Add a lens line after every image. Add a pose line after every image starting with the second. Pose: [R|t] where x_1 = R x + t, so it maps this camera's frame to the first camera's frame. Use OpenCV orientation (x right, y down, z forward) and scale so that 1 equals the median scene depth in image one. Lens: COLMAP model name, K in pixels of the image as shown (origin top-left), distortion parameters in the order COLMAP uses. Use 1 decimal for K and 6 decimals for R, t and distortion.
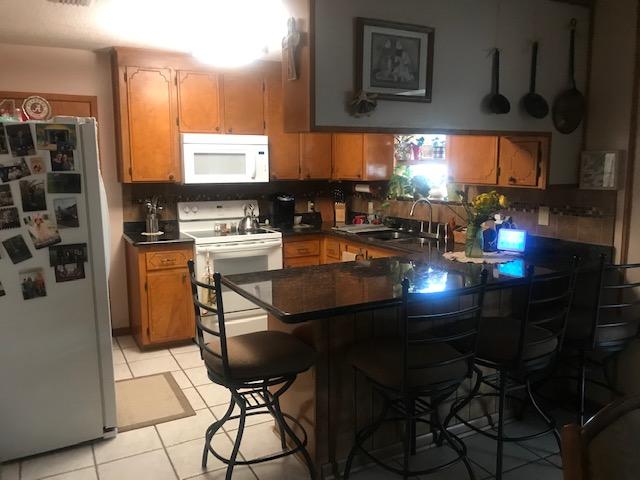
lens RADIAL K [[522.9, 0, 309.1], [0, 522.9, 238.3], [0, 0, 1]] dist [0.048195, -0.006723]
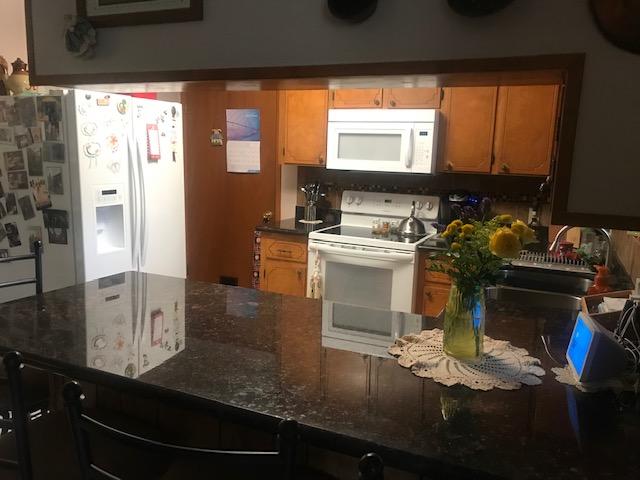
lens RADIAL K [[522.9, 0, 309.1], [0, 522.9, 238.3], [0, 0, 1]] dist [0.048195, -0.006723]
pose [[0.613197, 0.157331, -0.774104, 0.688728], [-0.146094, 0.985647, 0.084599, -0.095681], [0.776303, 0.061216, 0.627381, 0.715098]]
